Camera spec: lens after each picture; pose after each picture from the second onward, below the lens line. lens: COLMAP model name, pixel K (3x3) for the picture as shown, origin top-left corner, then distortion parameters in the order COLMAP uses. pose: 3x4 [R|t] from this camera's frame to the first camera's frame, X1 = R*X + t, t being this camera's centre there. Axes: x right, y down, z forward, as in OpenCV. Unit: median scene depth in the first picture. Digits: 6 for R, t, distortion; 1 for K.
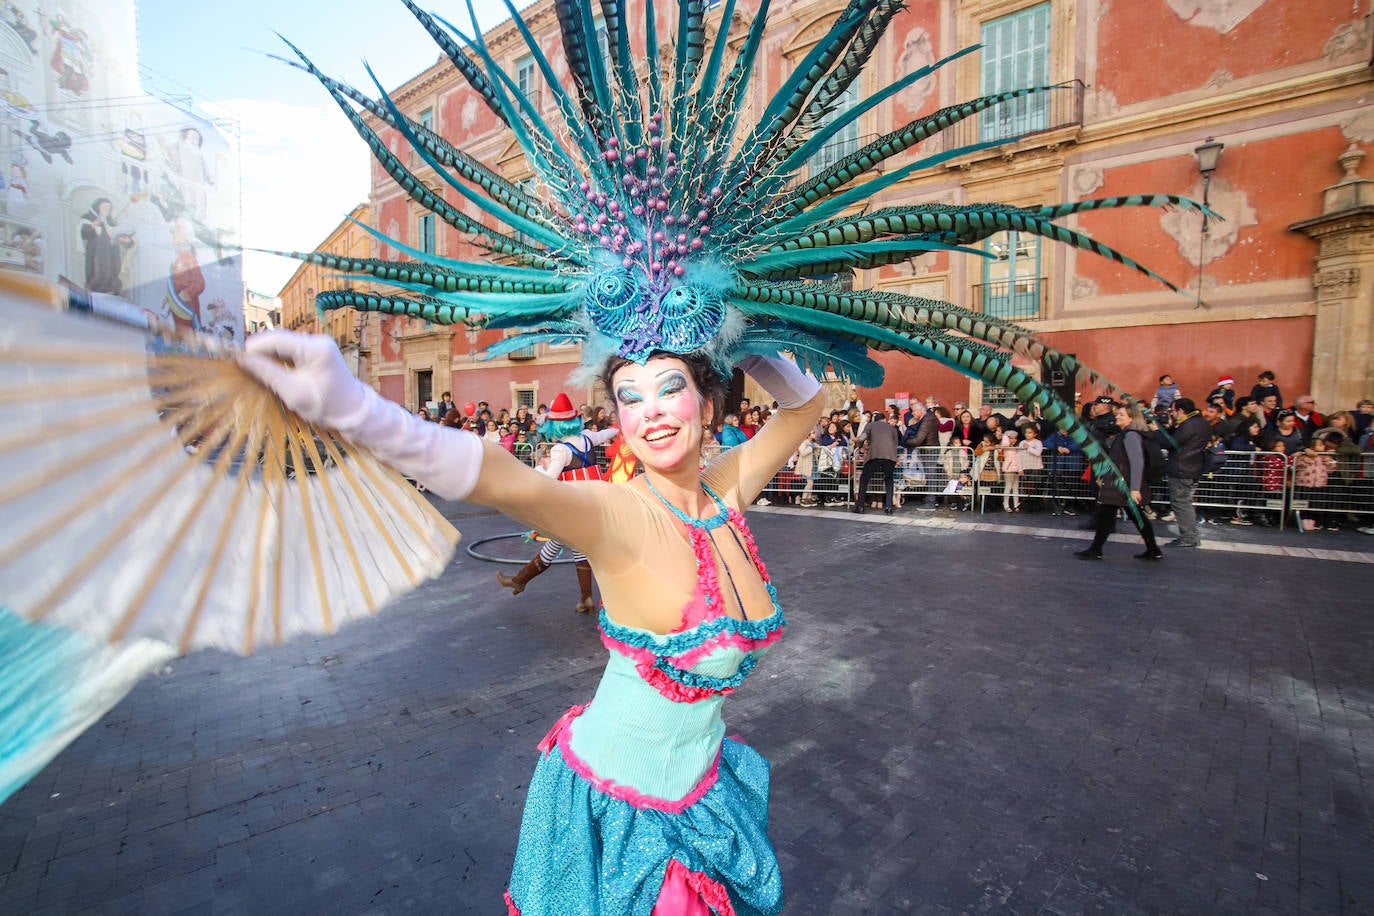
lens RADIAL K [[661.6, 0, 666.9], [0, 661.6, 456.5], [0, 0, 1]] dist [-0.055253, 0.020493]
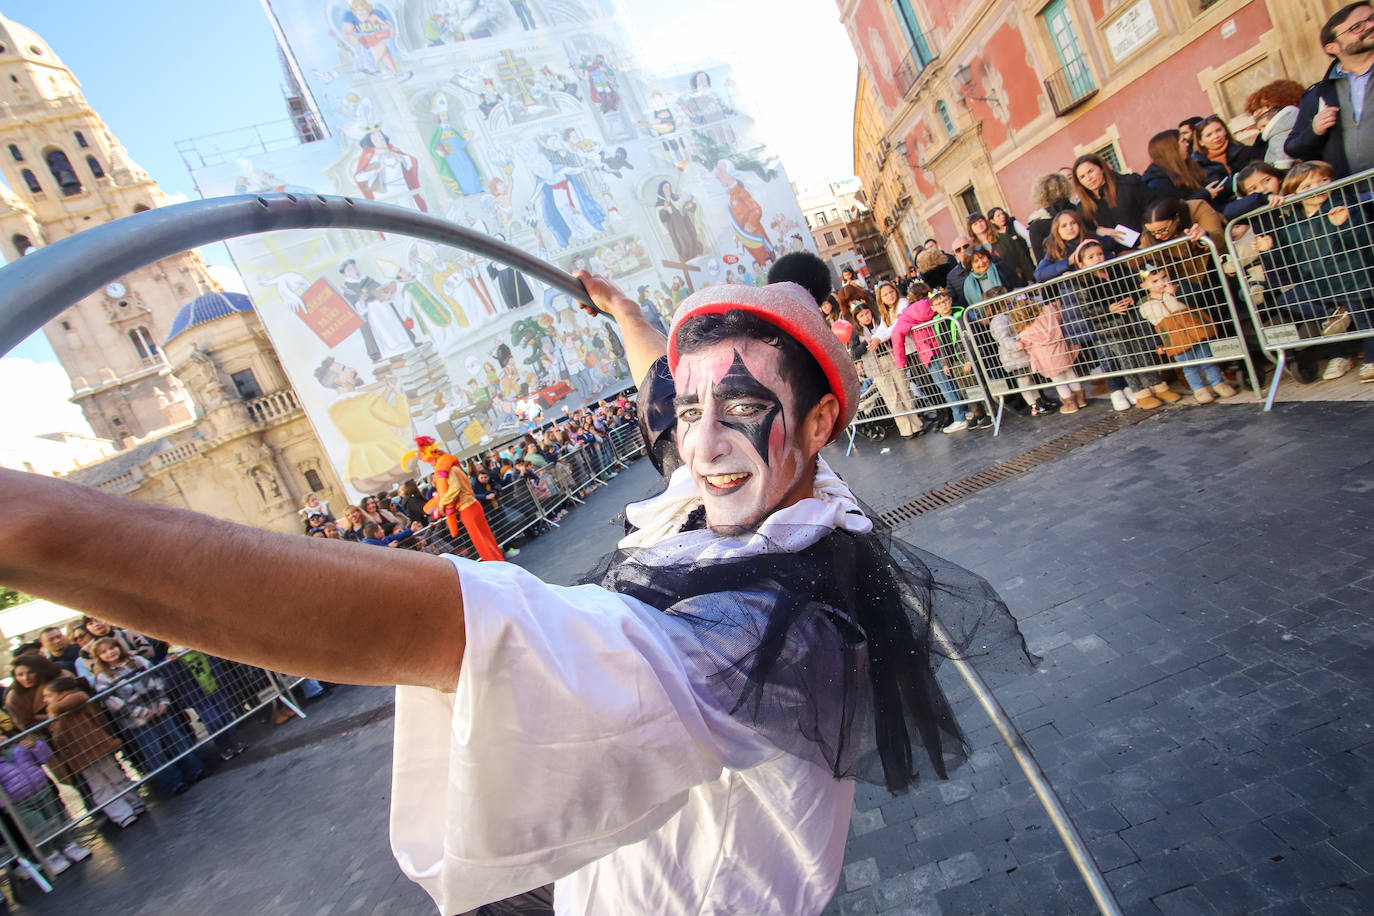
lens RADIAL K [[661.6, 0, 679.7], [0, 661.6, 453.1], [0, 0, 1]] dist [-0.055253, 0.020493]
pose [[0.544679, -0.160454, -0.823152, 0.026497], [0.362121, 0.930308, 0.058273, -0.011145], [0.756434, -0.329821, 0.564823, 0.242893]]
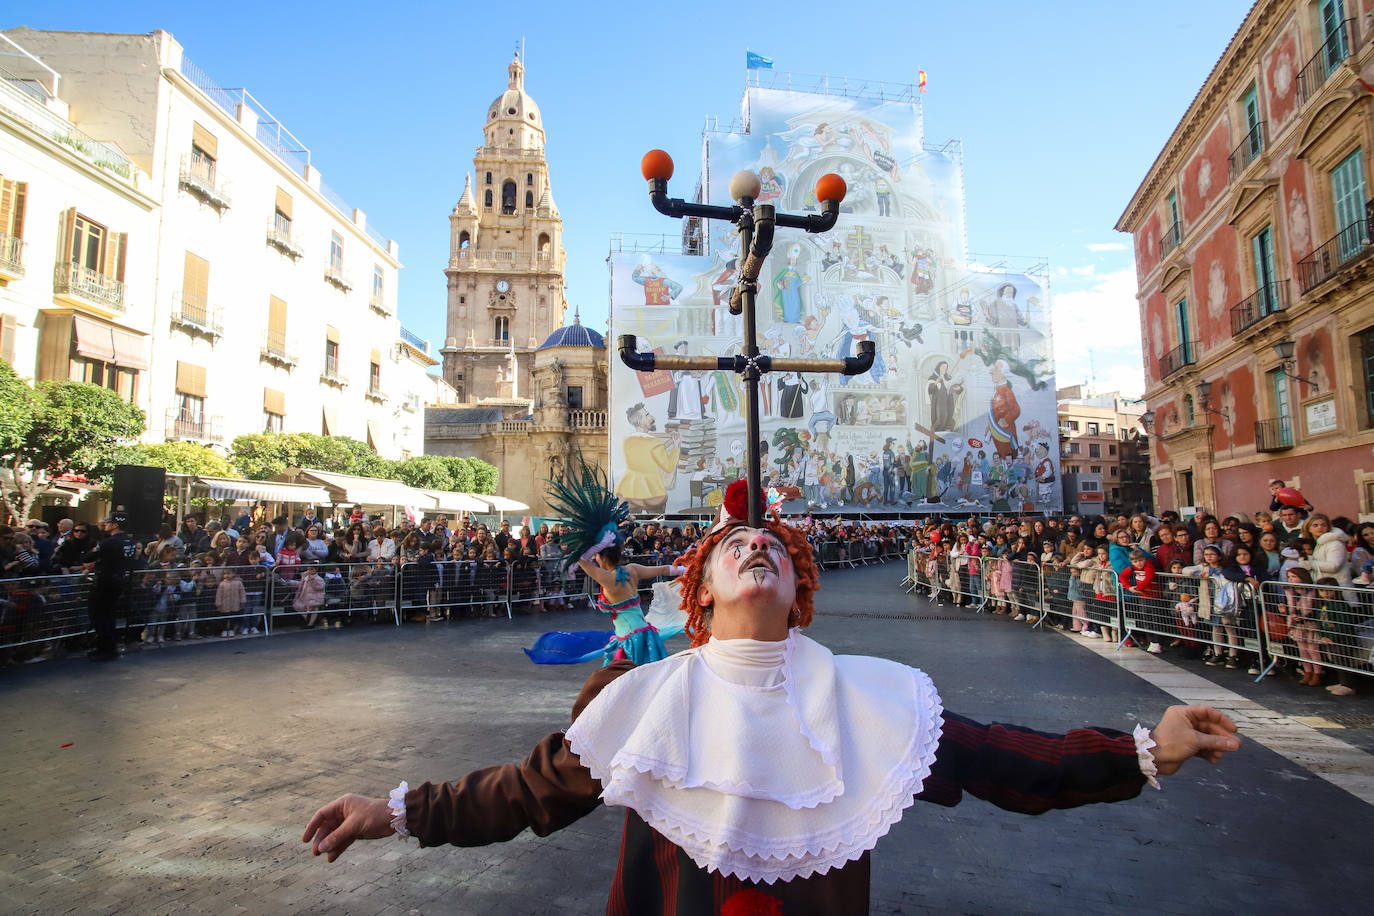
lens RADIAL K [[661.6, 0, 684.7], [0, 661.6, 461.5], [0, 0, 1]] dist [-0.055253, 0.020493]
pose [[0.320171, -0.096874, -0.942394, 0.262943], [-0.046280, 0.991971, -0.117693, -0.012450], [0.946229, 0.081296, 0.313117, 0.094058]]
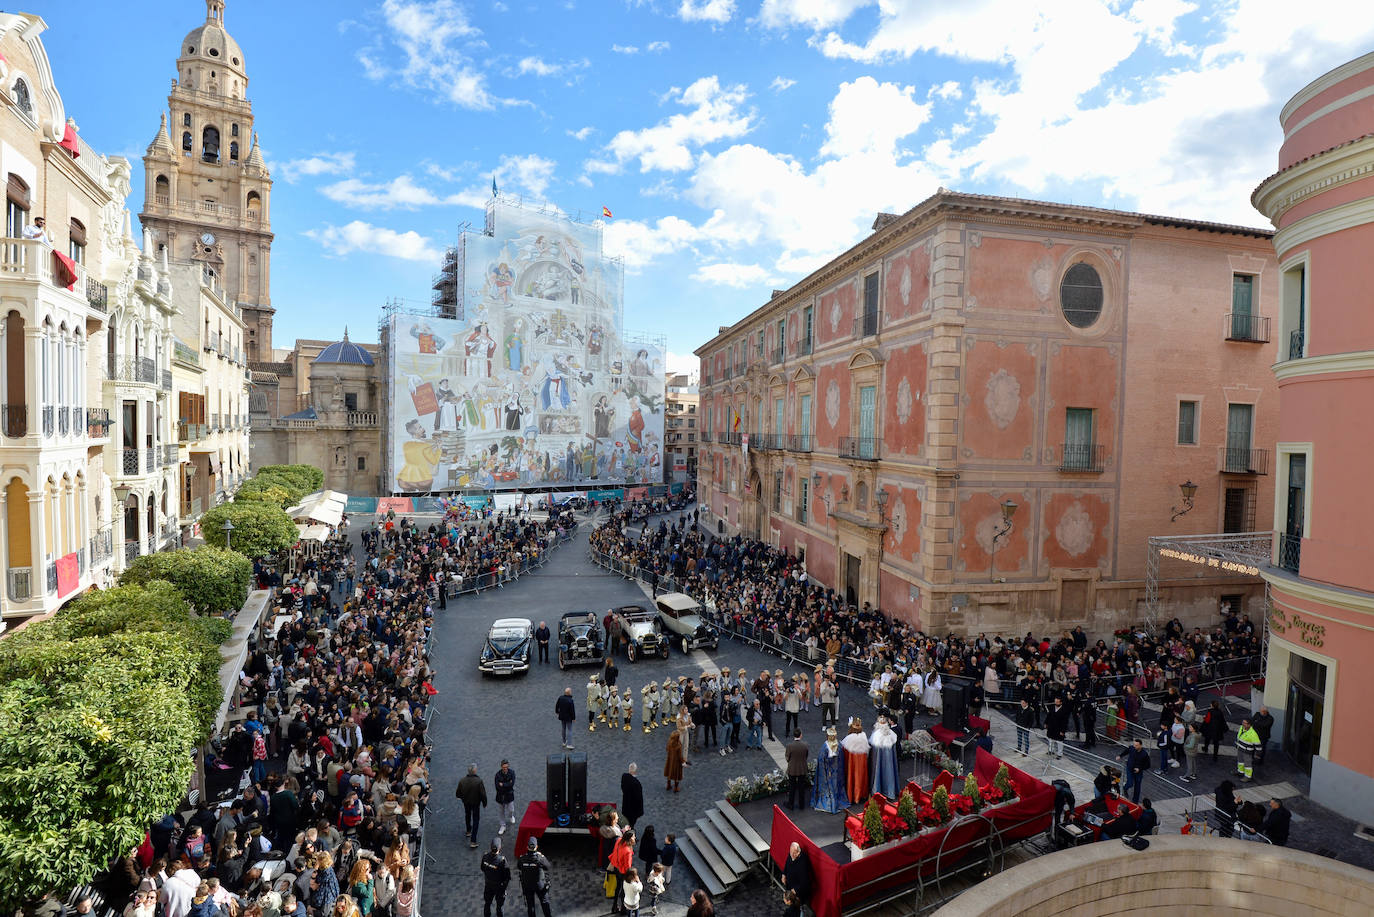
lens RADIAL K [[671.6, 0, 700.6], [0, 671.6, 447.6], [0, 0, 1]] dist [-0.049305, -0.000869]
pose [[0.760195, 0.035322, -0.648734, 1.130361], [-0.051817, 0.998636, -0.006346, -0.276124], [0.647625, 0.038439, 0.760989, -0.706240]]
